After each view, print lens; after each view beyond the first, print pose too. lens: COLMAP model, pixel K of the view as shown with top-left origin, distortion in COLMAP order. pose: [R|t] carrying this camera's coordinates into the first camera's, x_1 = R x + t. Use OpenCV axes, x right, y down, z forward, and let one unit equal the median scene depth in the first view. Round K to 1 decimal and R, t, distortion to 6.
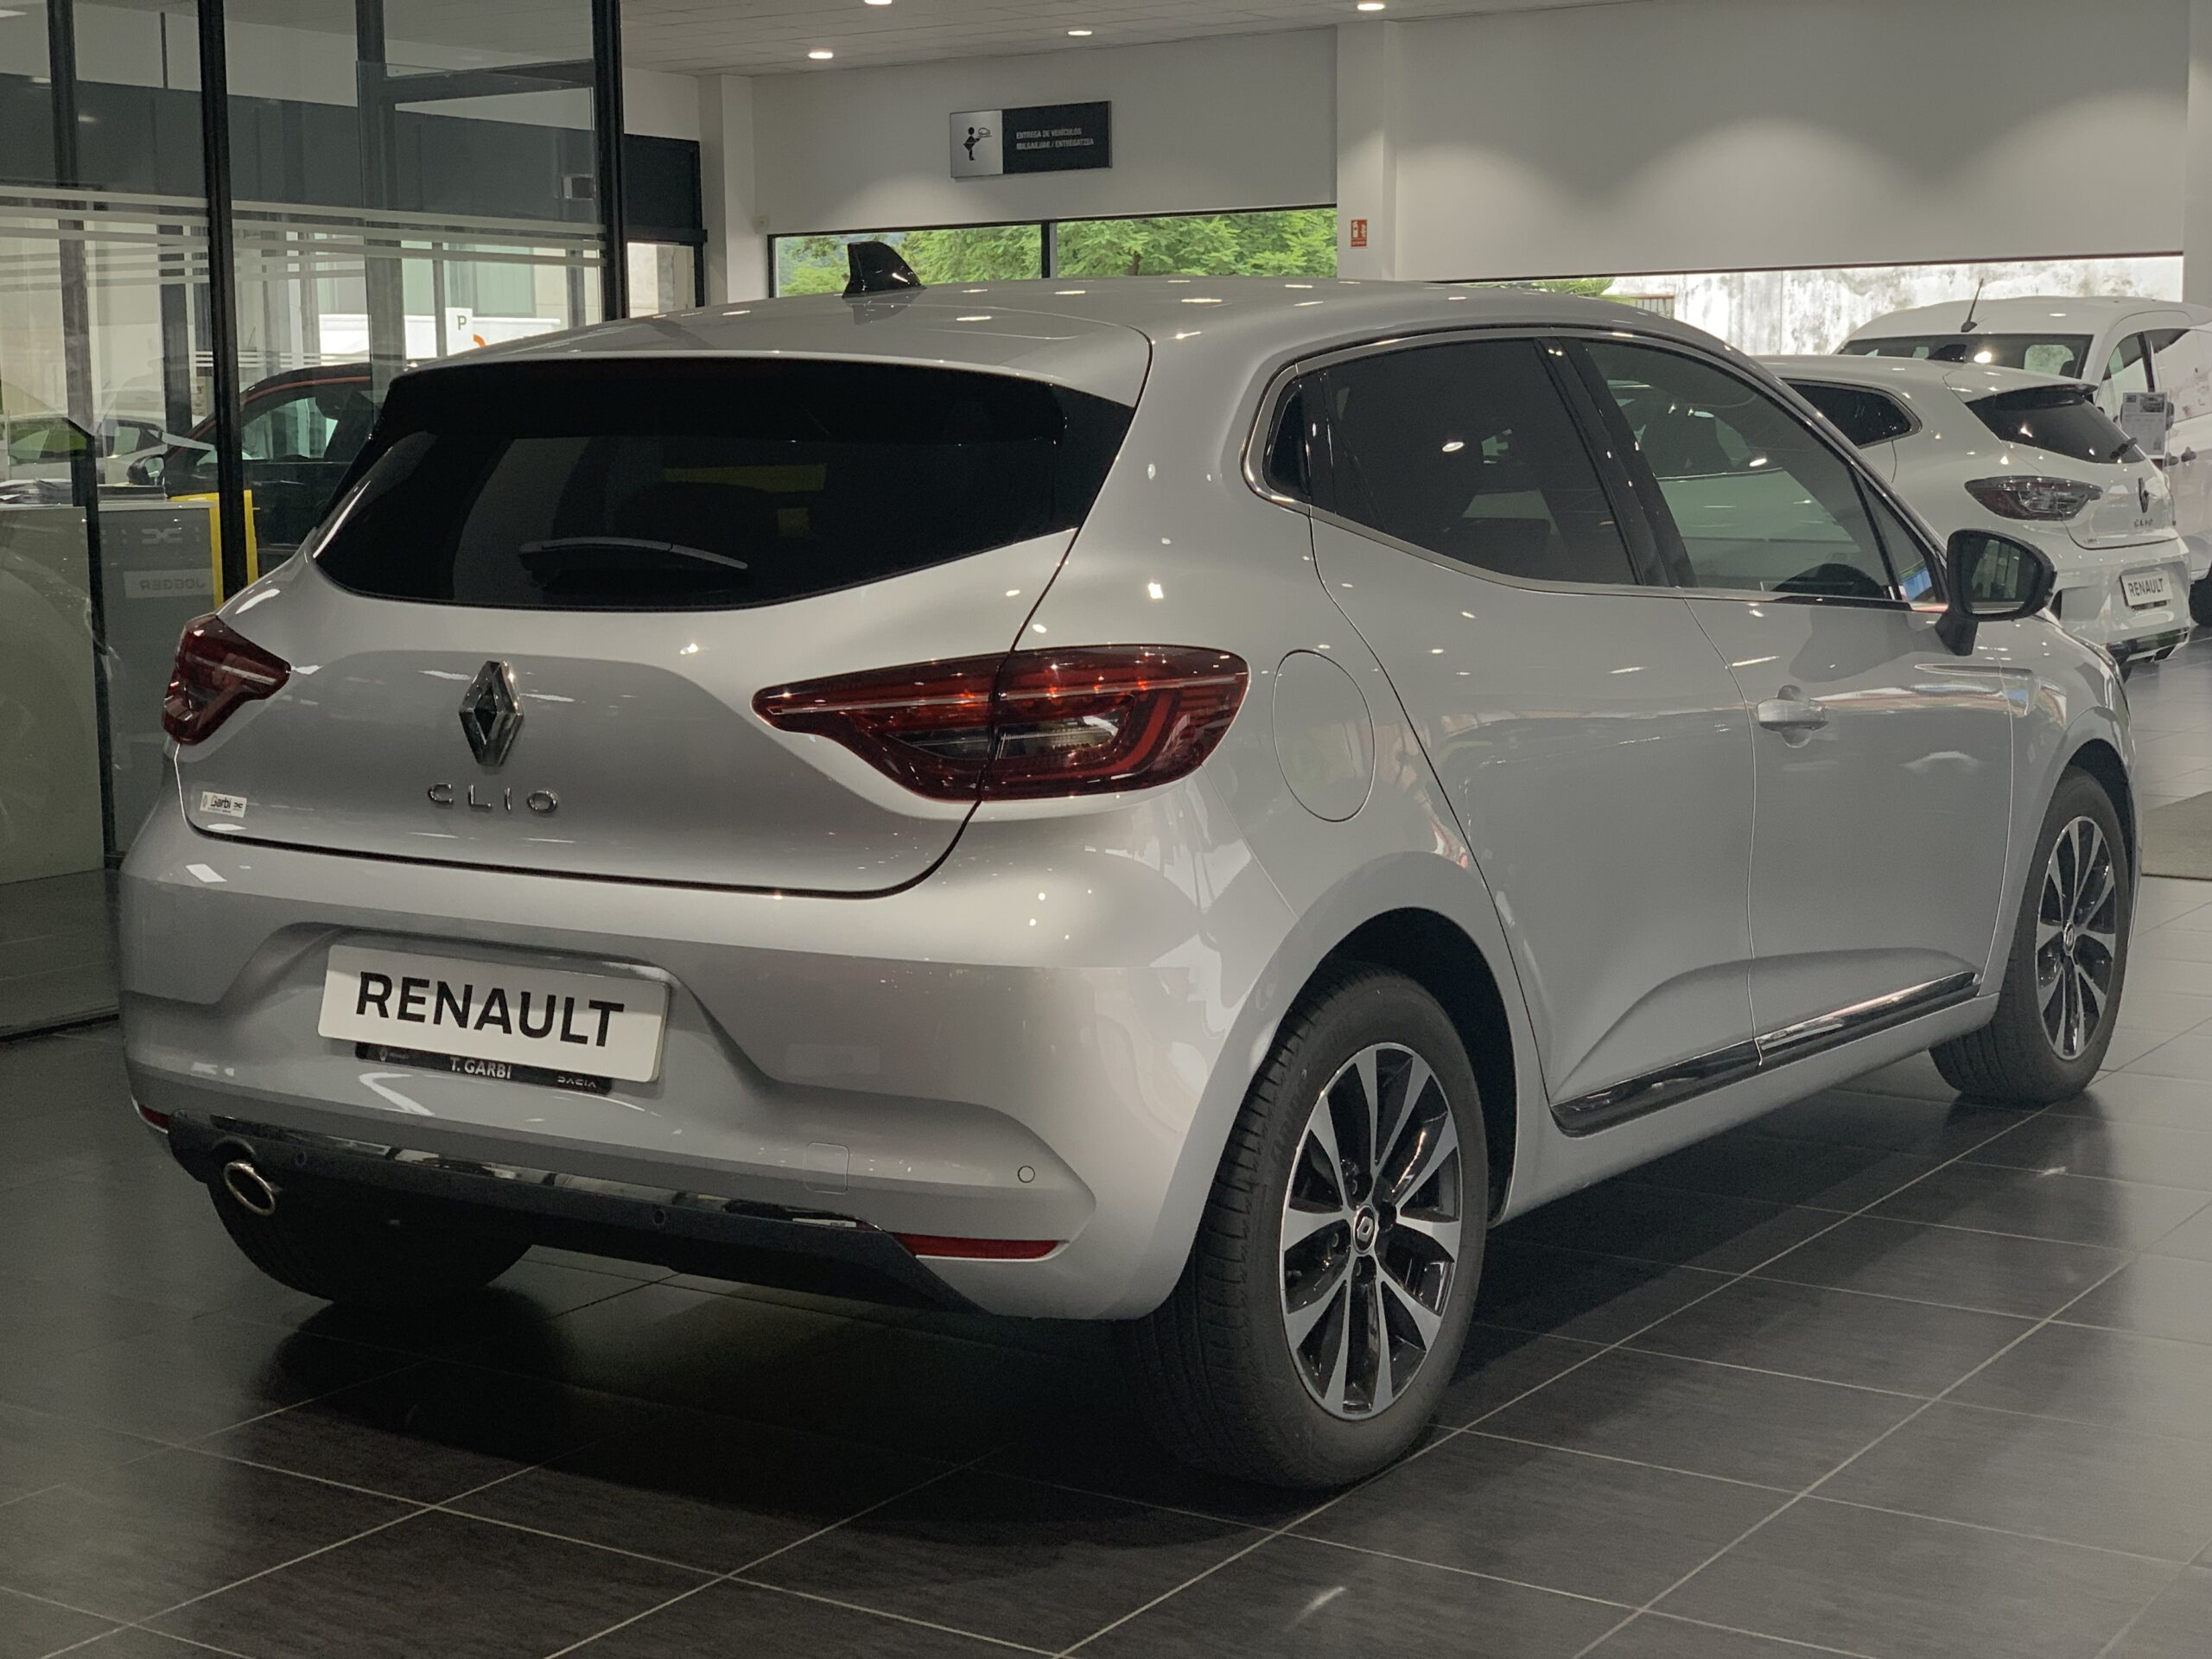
lens RADIAL K [[3325.7, 0, 1102.9], [0, 3325.7, 827.3], [0, 0, 1]] dist [0.078792, 0.000000]
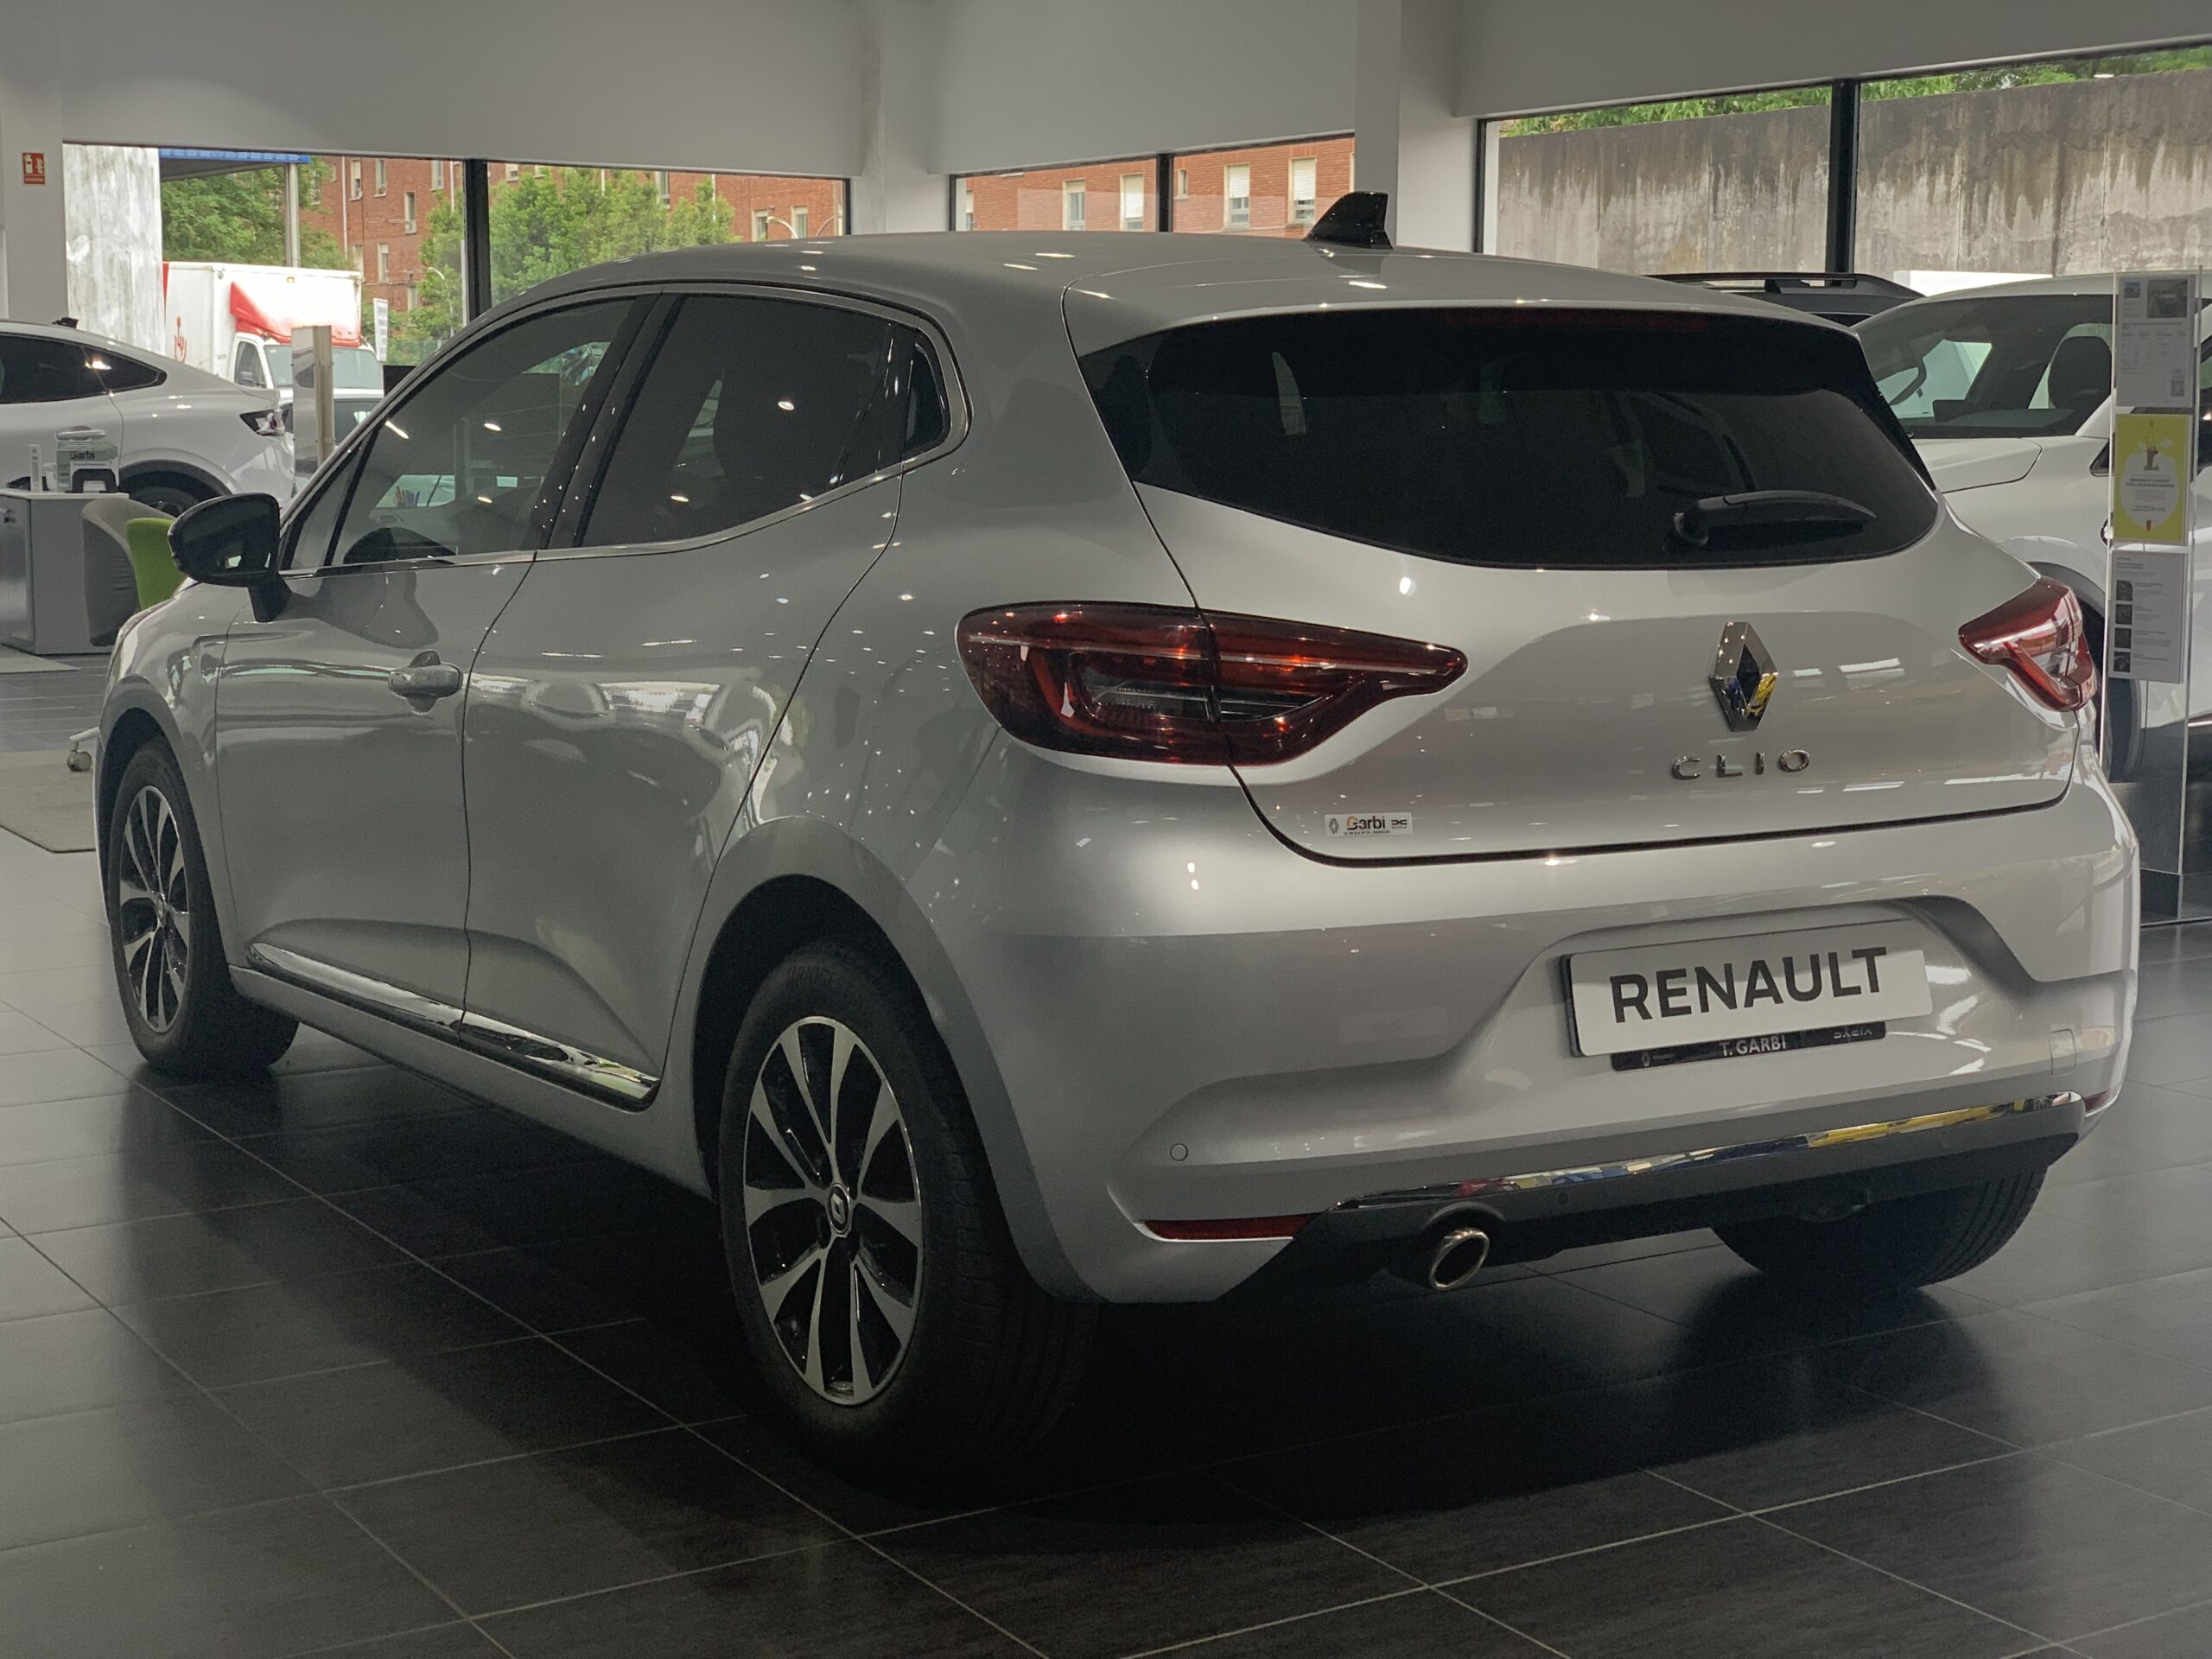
lens RADIAL K [[3325.7, 0, 1117.4], [0, 3325.7, 837.4], [0, 0, 1]] dist [0.078792, 0.000000]
pose [[0.409791, -0.109821, 0.905544, -1.125626], [0.104150, 0.991867, 0.073159, -0.076933], [-0.906214, 0.064332, 0.417896, 0.759668]]
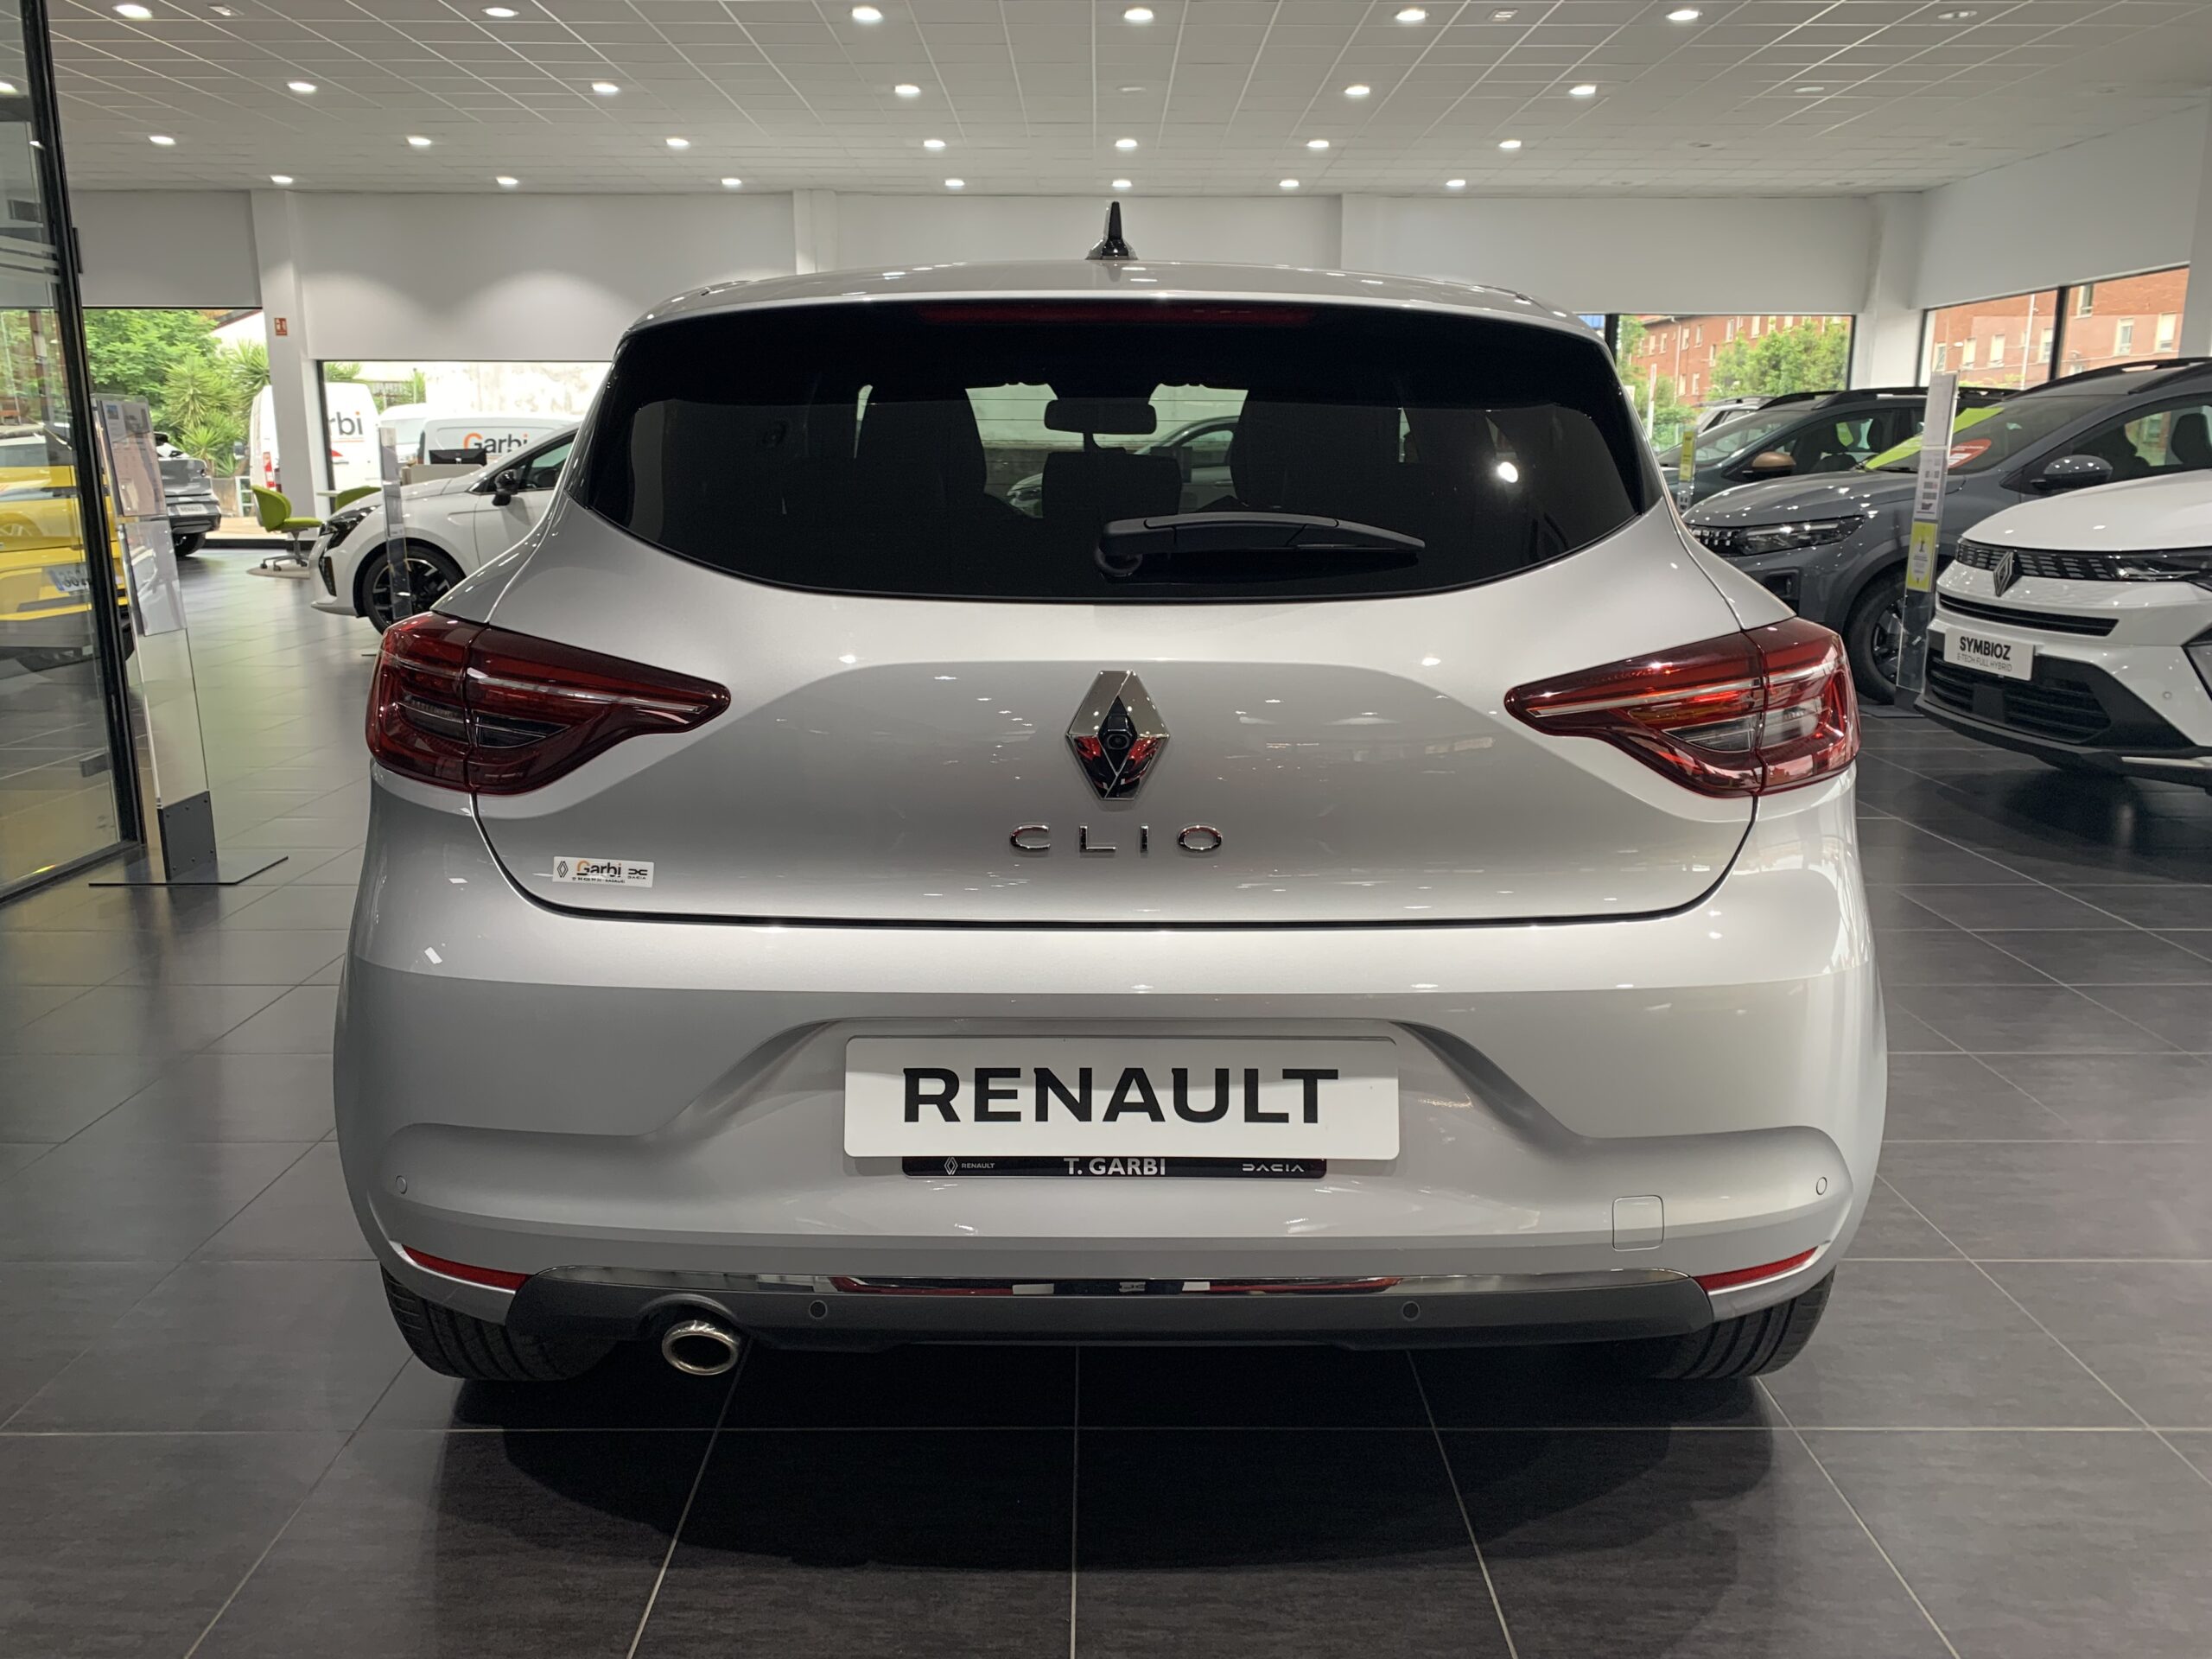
lens RADIAL K [[1692.1, 0, 1086.2], [0, 1692.1, 796.7], [0, 0, 1]] dist [0.034184, -0.030458]
pose [[0.829070, -0.101635, 0.549831, -0.412405], [0.060346, 0.993862, 0.092721, -0.057377], [-0.555880, -0.043692, 0.830114, 0.661101]]
